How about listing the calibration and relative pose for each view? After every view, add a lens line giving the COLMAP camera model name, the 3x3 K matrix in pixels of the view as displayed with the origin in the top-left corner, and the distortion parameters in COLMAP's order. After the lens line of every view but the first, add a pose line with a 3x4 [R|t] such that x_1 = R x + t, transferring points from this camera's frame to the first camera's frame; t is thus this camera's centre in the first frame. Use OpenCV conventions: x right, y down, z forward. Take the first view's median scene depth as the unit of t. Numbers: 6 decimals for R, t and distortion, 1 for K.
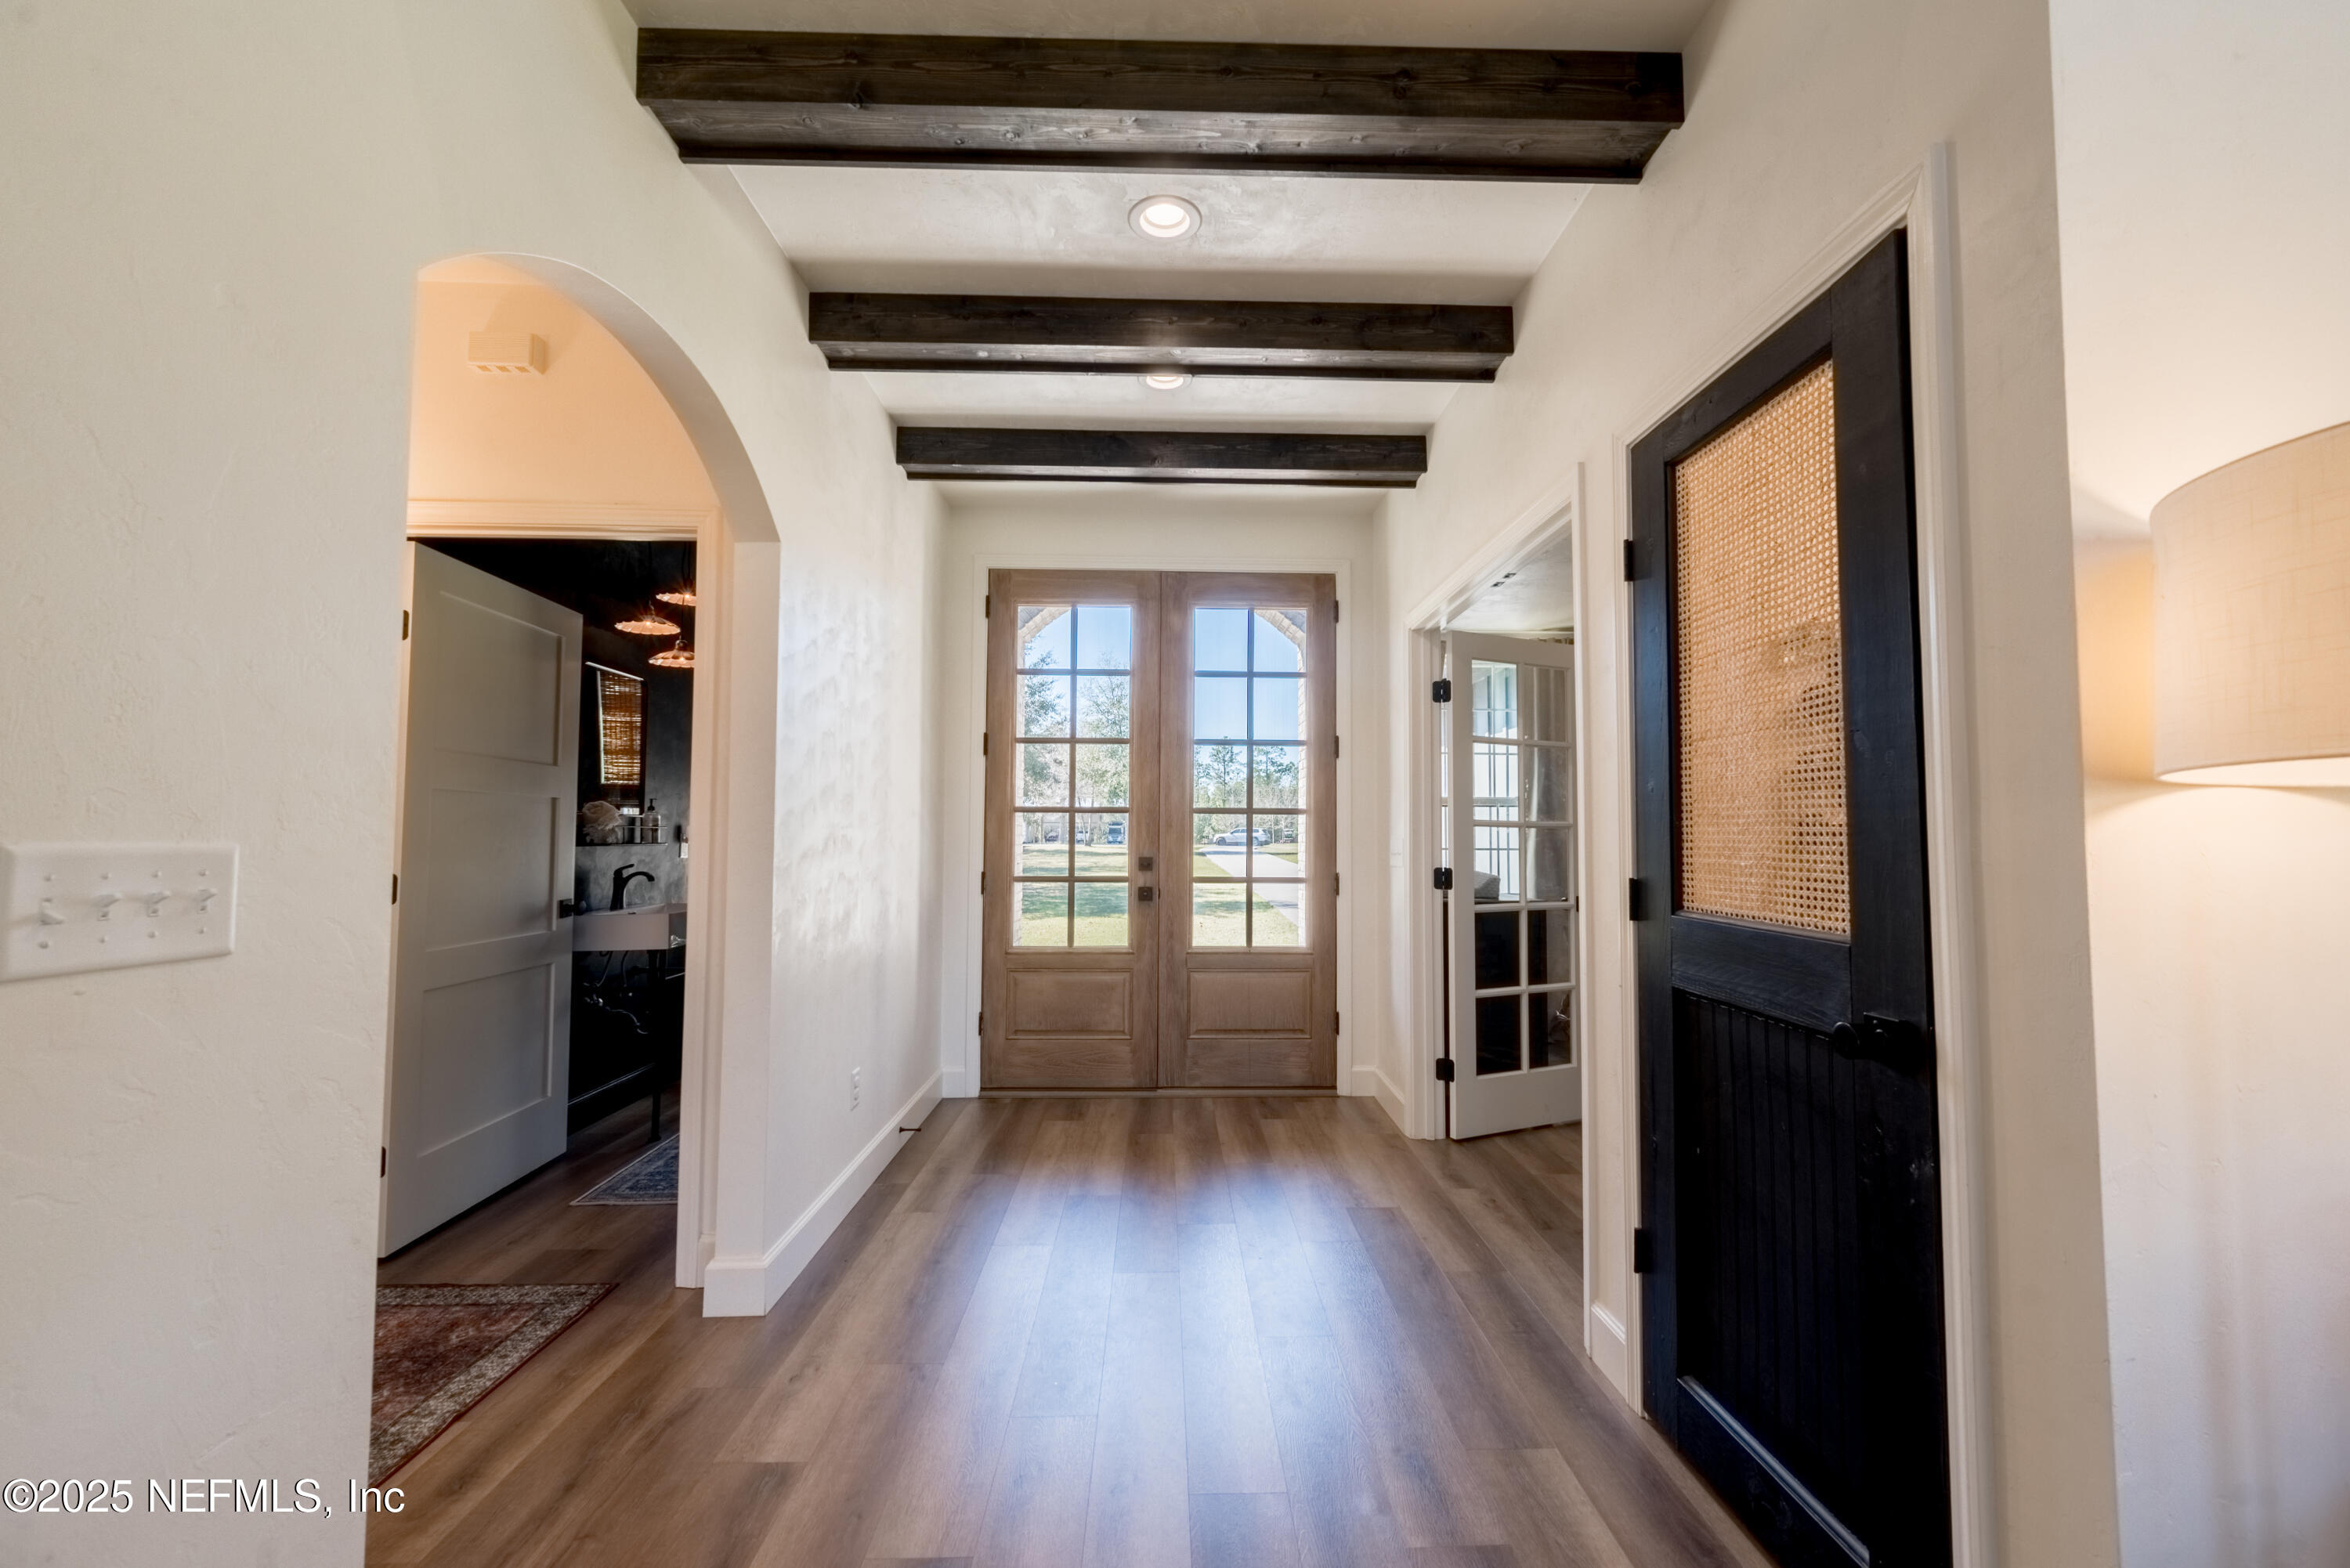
lens RADIAL K [[985.1, 0, 1206.2], [0, 985.1, 789.8], [0, 0, 1]] dist [0.000469, 0.000006]
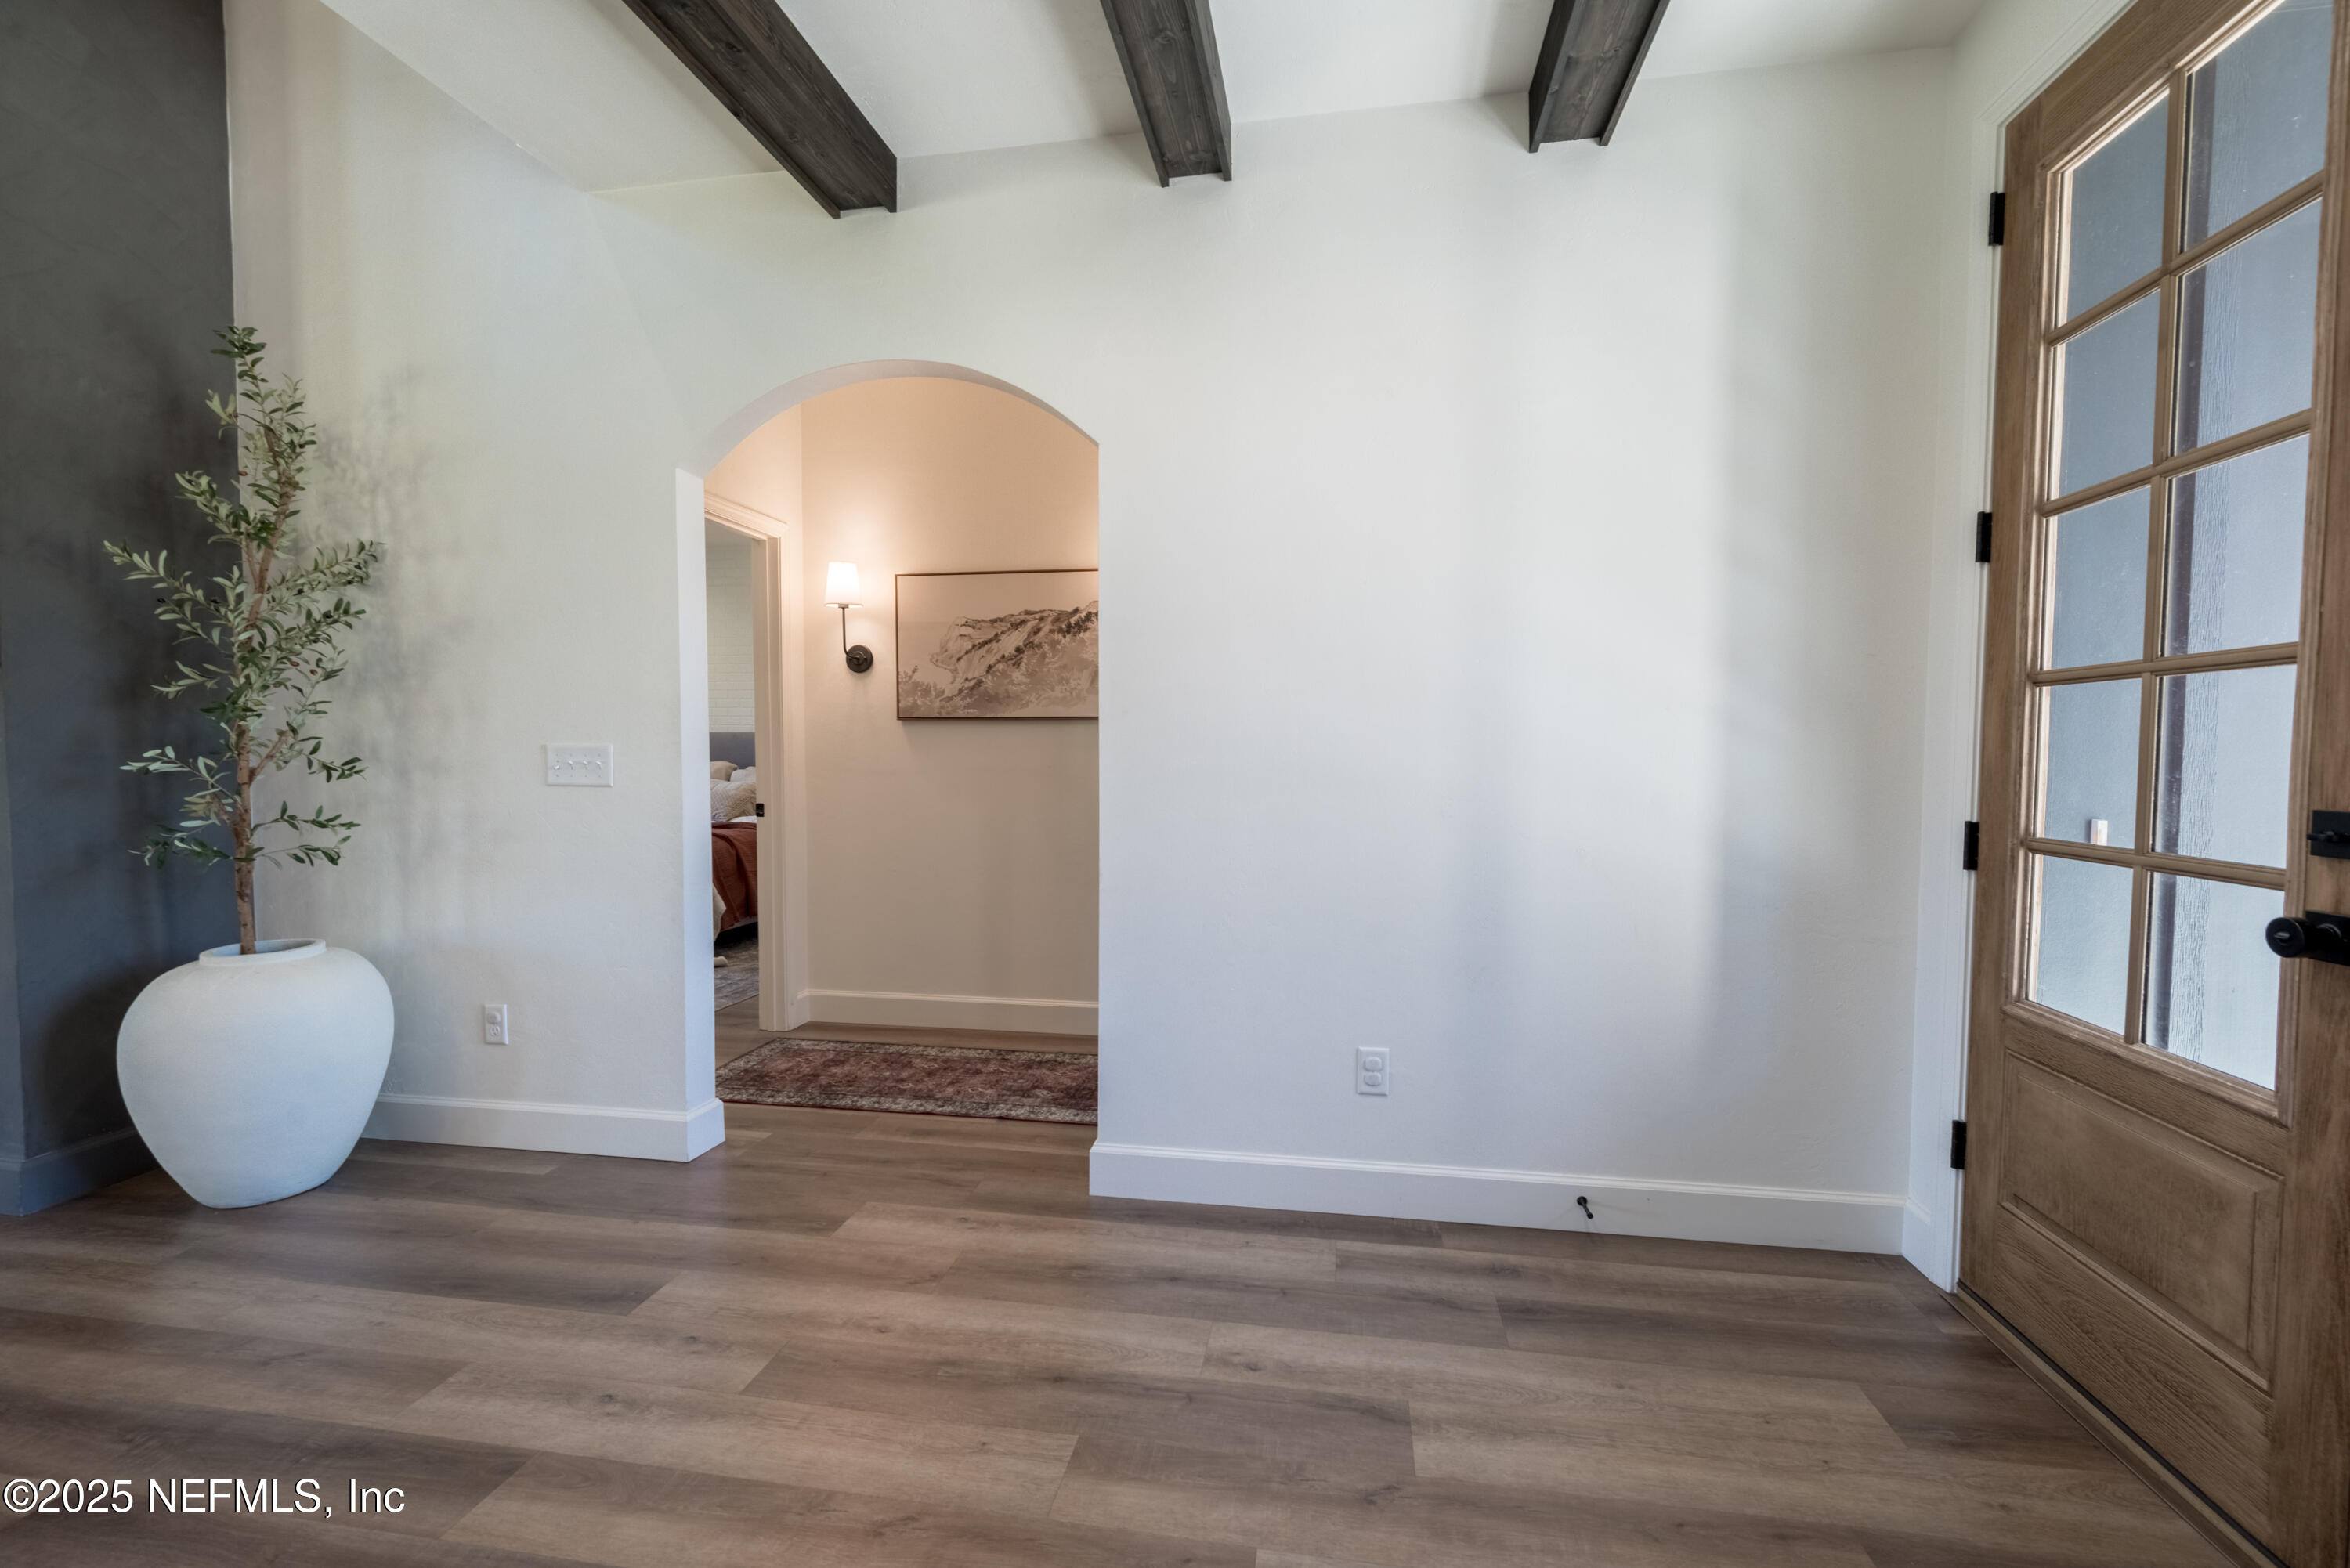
lens RADIAL K [[956.3, 0, 1173.2], [0, 956.3, 790.8], [0, 0, 1]] dist [0.000941, 0.000031]
pose [[-0.220344, 0.039785, -0.974611, 0.287903], [0.042114, 0.998624, 0.031244, 0.039393], [0.974513, -0.034161, -0.221716, 0.739023]]
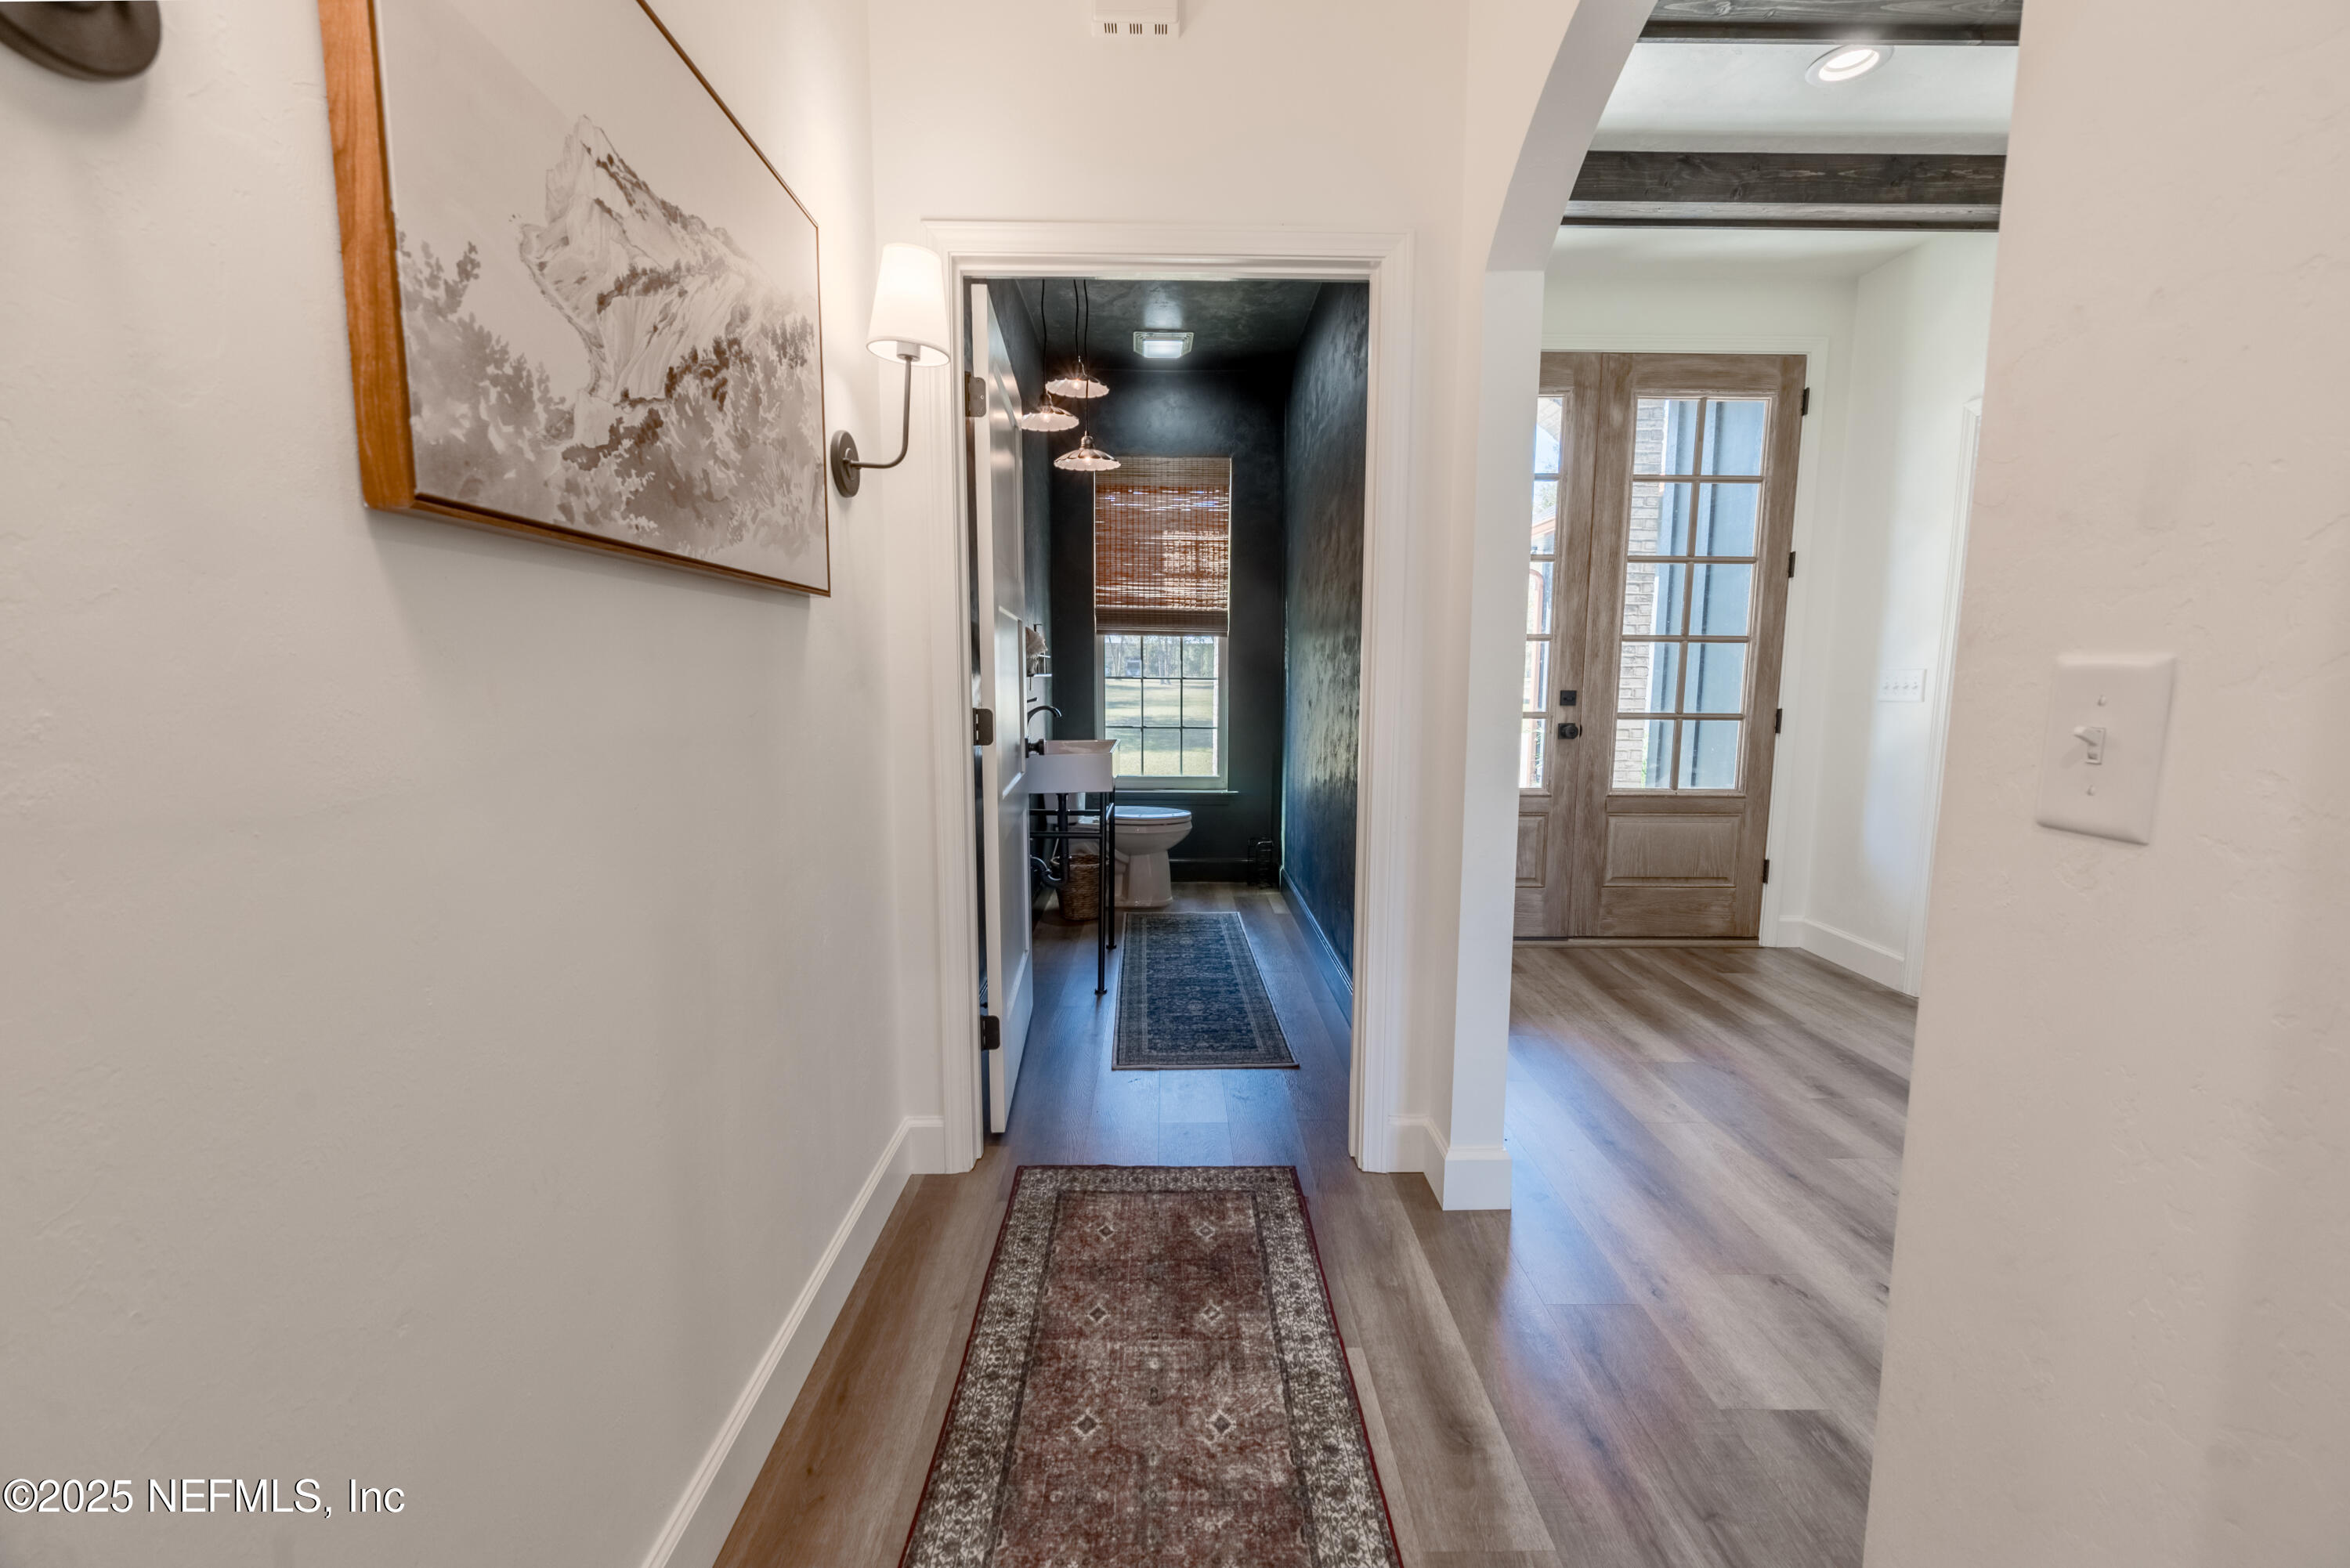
lens RADIAL K [[956.3, 0, 1173.2], [0, 956.3, 790.8], [0, 0, 1]] dist [0.000941, 0.000031]
pose [[0.999691, 0.003525, -0.024595, -0.405652], [0.000717, 0.985380, 0.170371, 0.009674], [0.024836, -0.170336, 0.985073, 0.117618]]
